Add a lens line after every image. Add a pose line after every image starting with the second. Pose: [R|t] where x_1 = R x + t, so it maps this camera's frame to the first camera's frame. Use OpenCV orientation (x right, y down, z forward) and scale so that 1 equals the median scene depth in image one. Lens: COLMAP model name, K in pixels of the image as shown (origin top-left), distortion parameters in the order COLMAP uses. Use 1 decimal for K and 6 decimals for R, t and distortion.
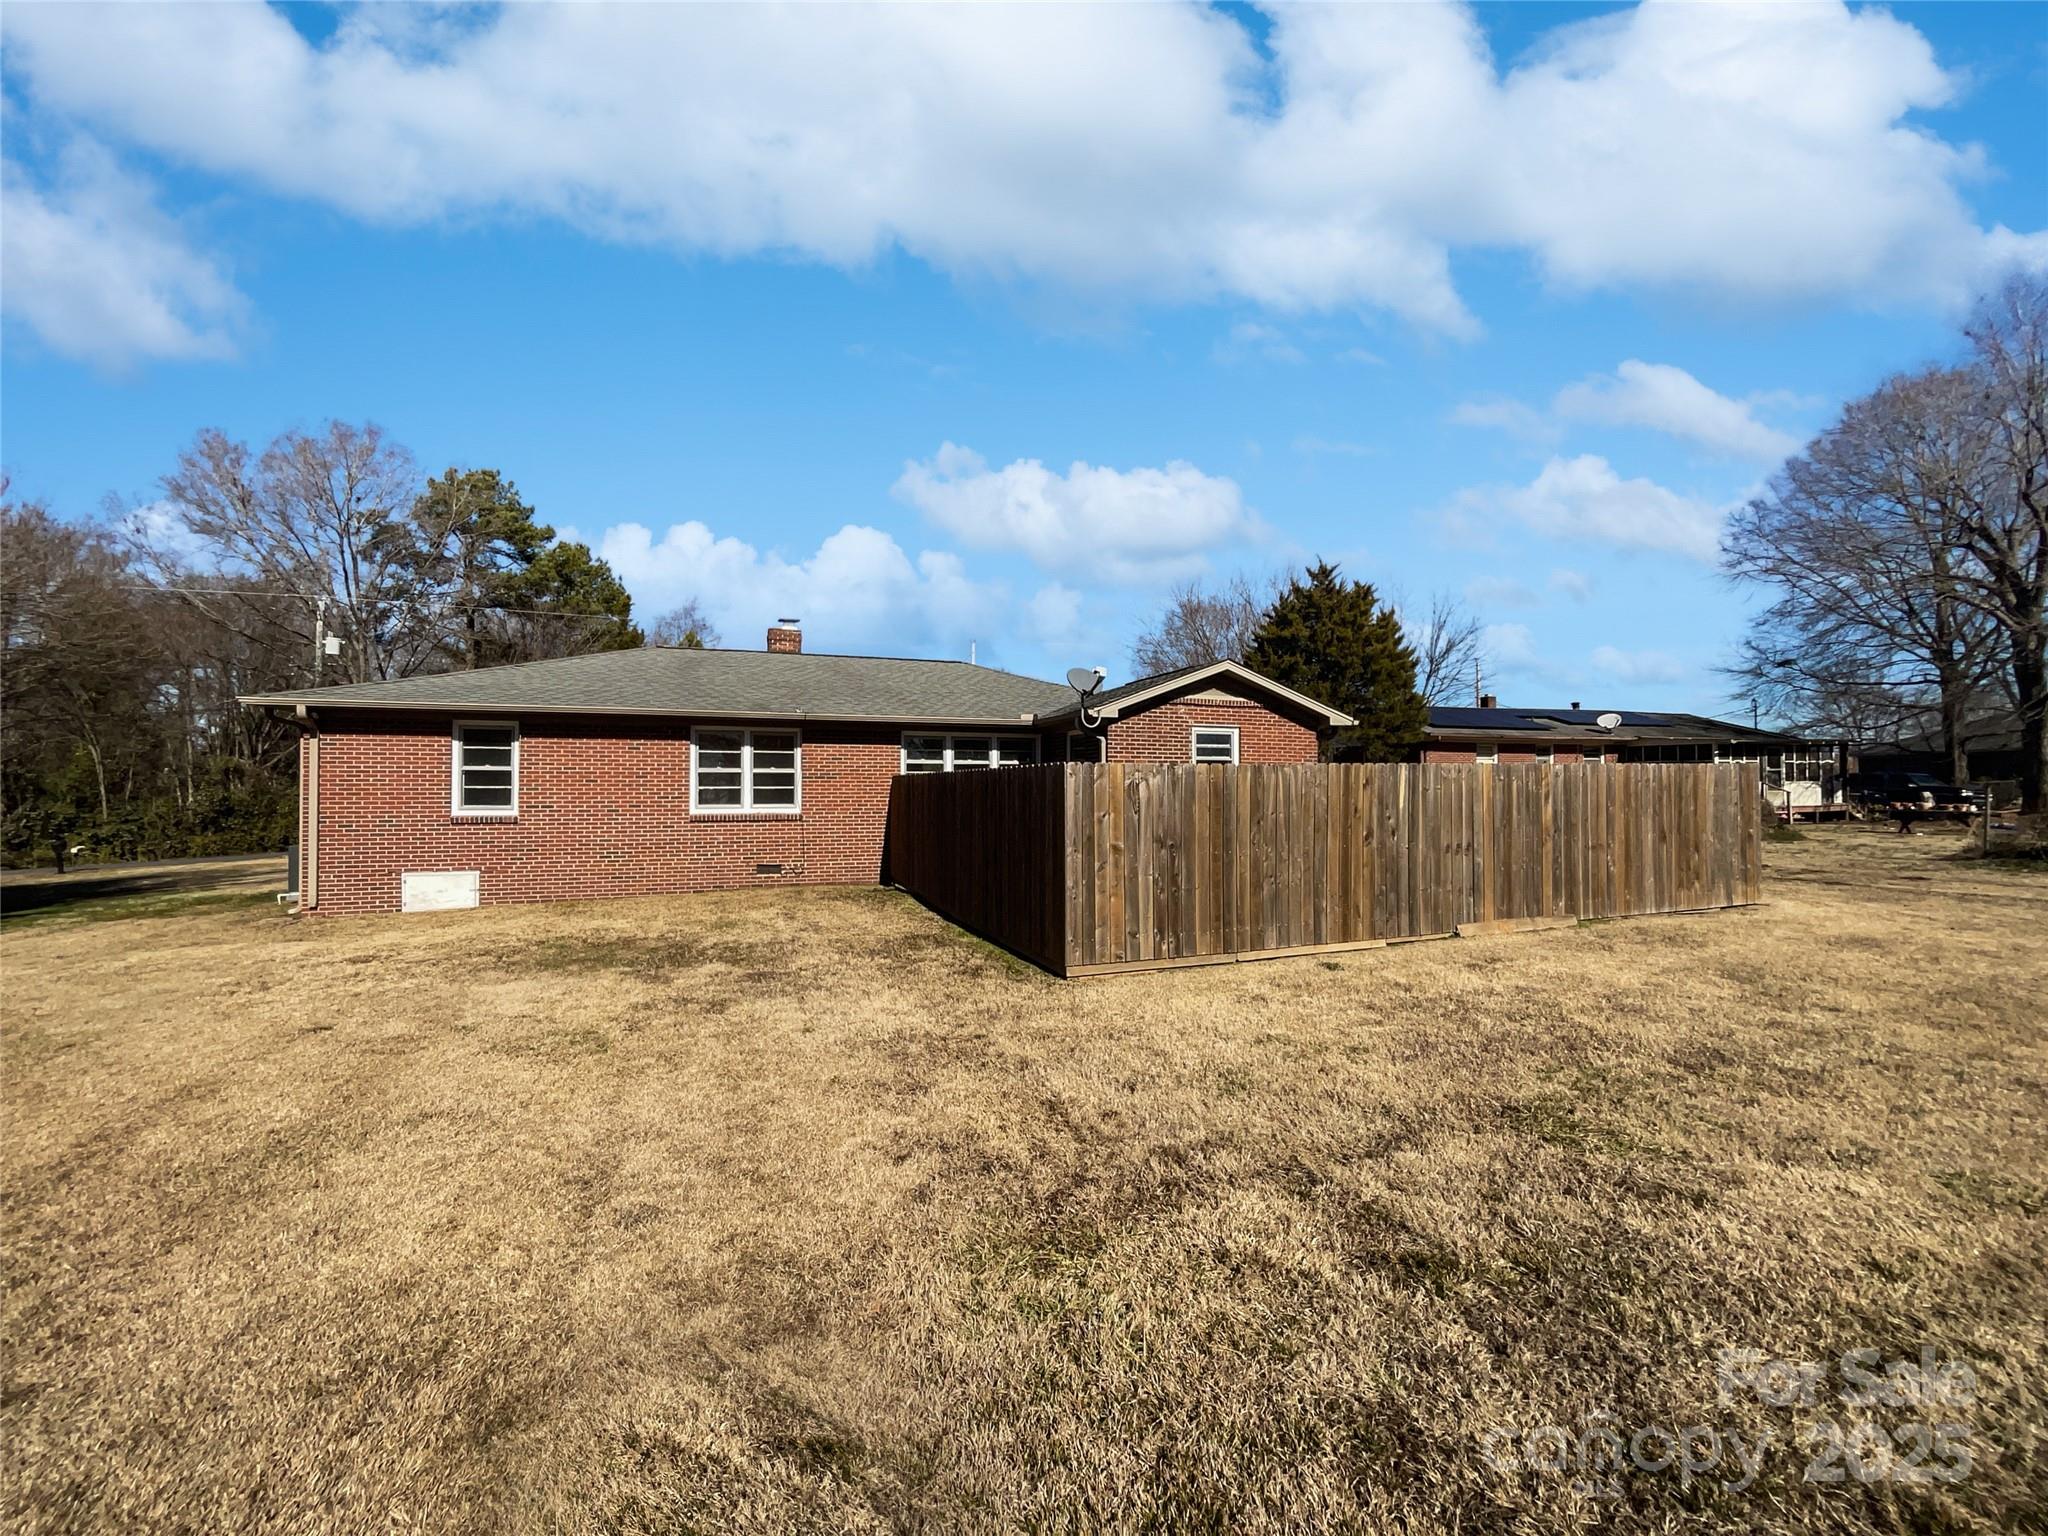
lens RADIAL K [[859.9, 0, 1024.1], [0, 859.9, 768.4], [0, 0, 1]] dist [0.001392, 0.000208]
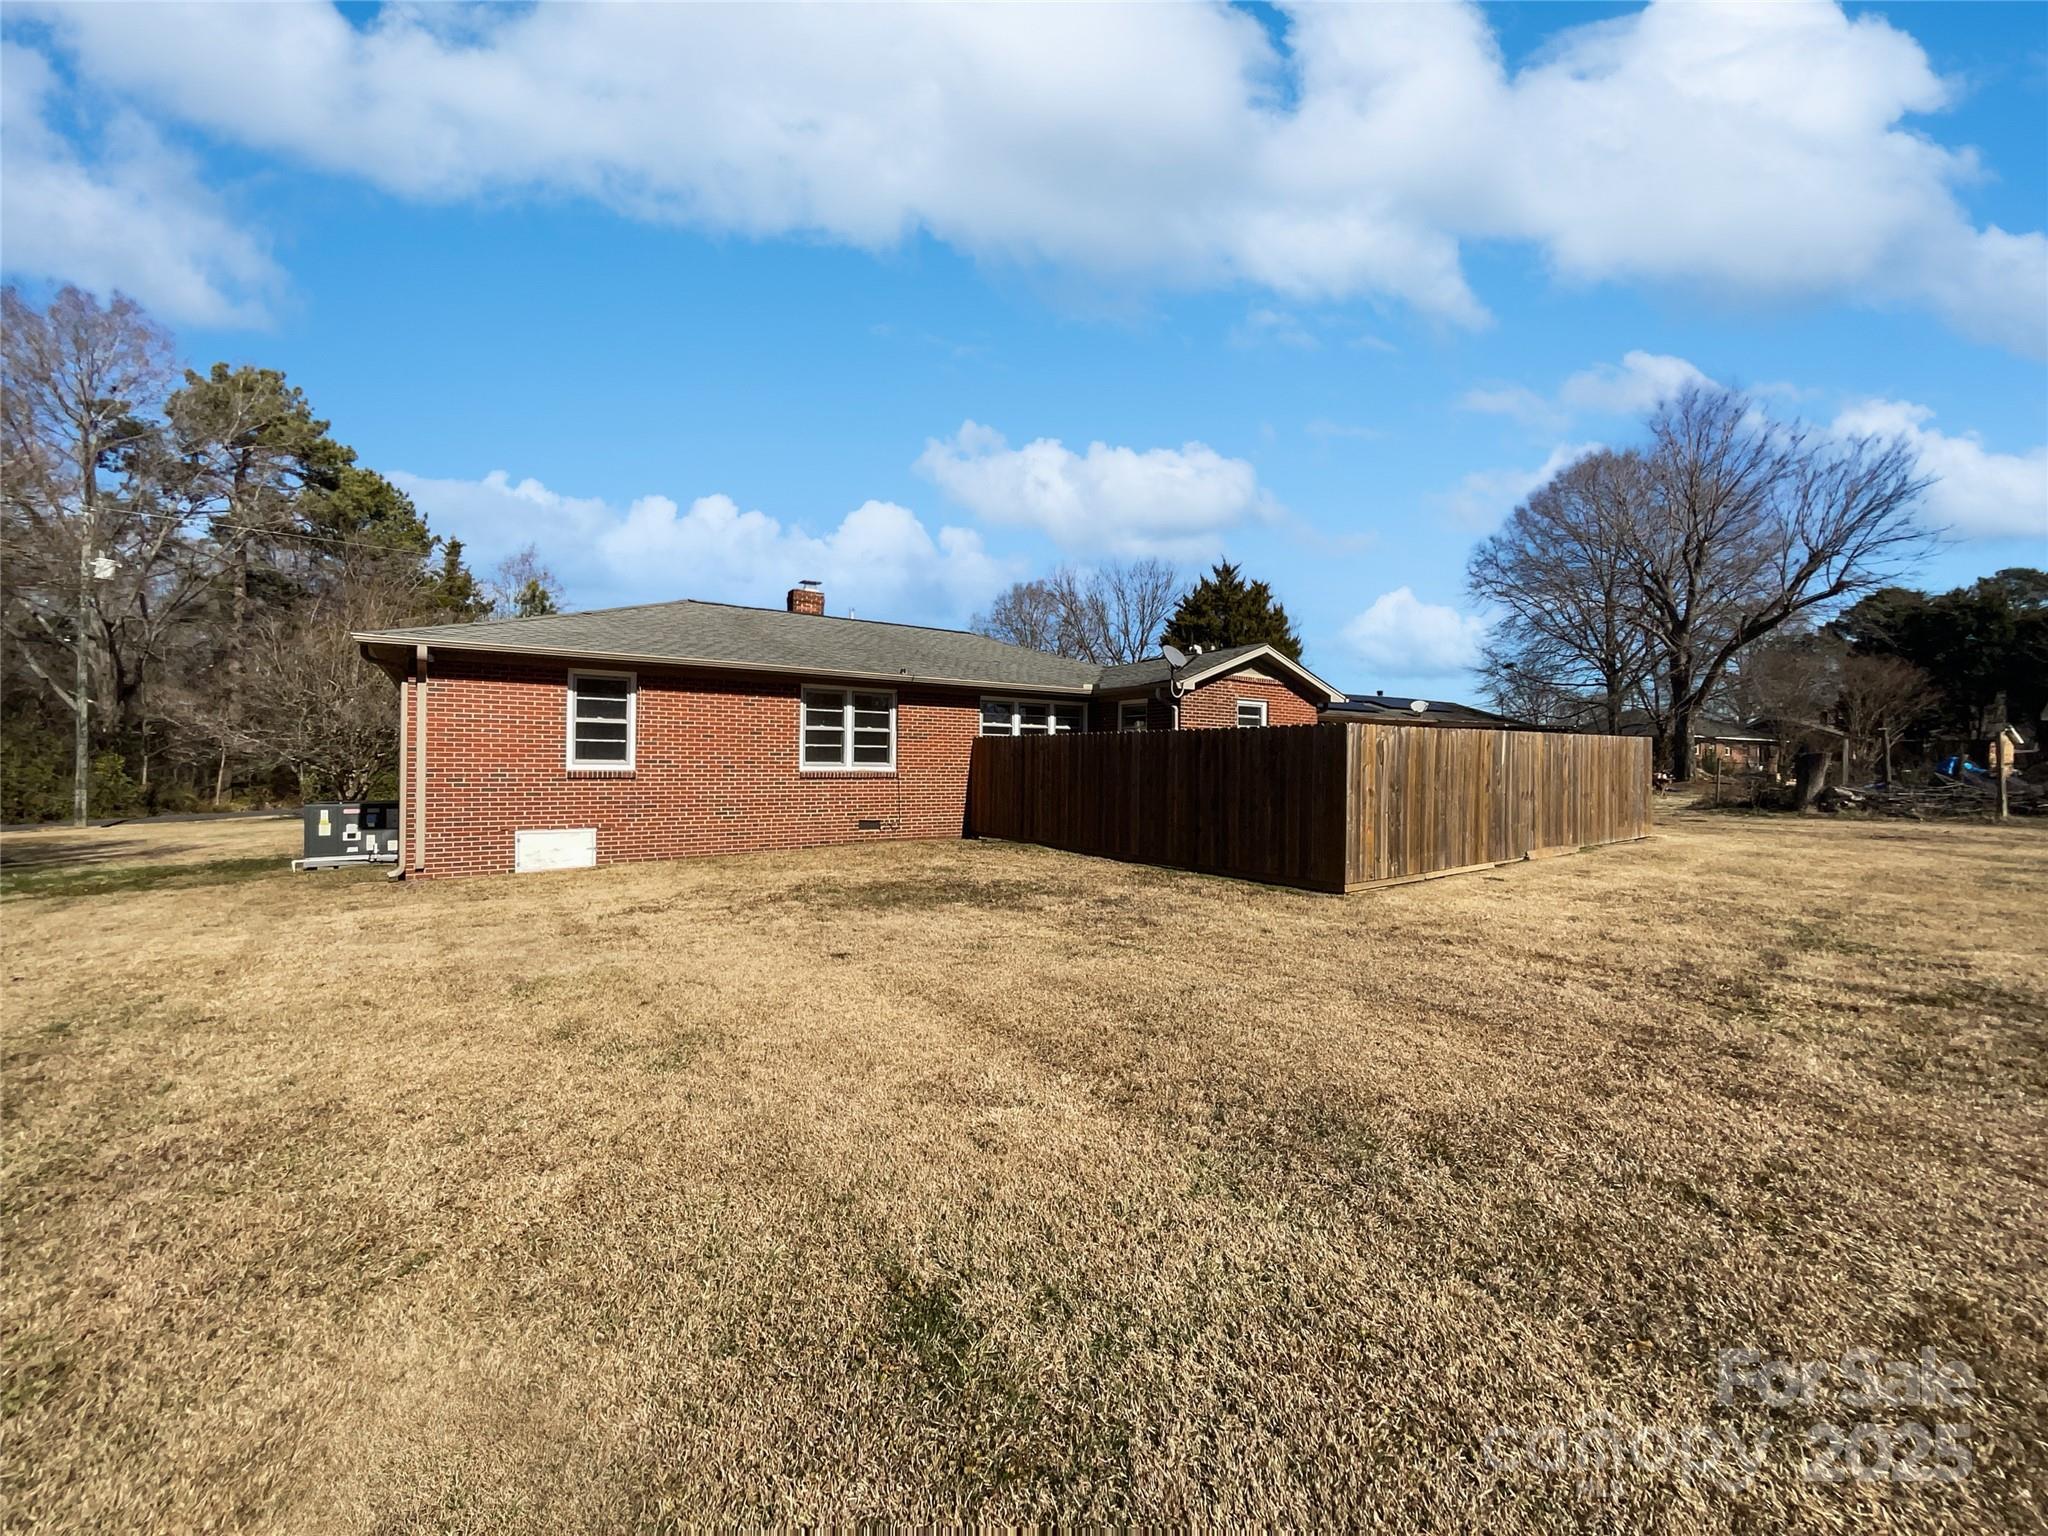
lens RADIAL K [[846.8, 0, 1025.2], [0, 846.8, 757.6], [0, 0, 1]] dist [0.002195, 0.000157]
pose [[0.958410, 0.010806, 0.285192, -0.396723], [-0.015890, 0.999753, 0.015521, 0.016815], [-0.284953, -0.019407, 0.958345, -0.028776]]
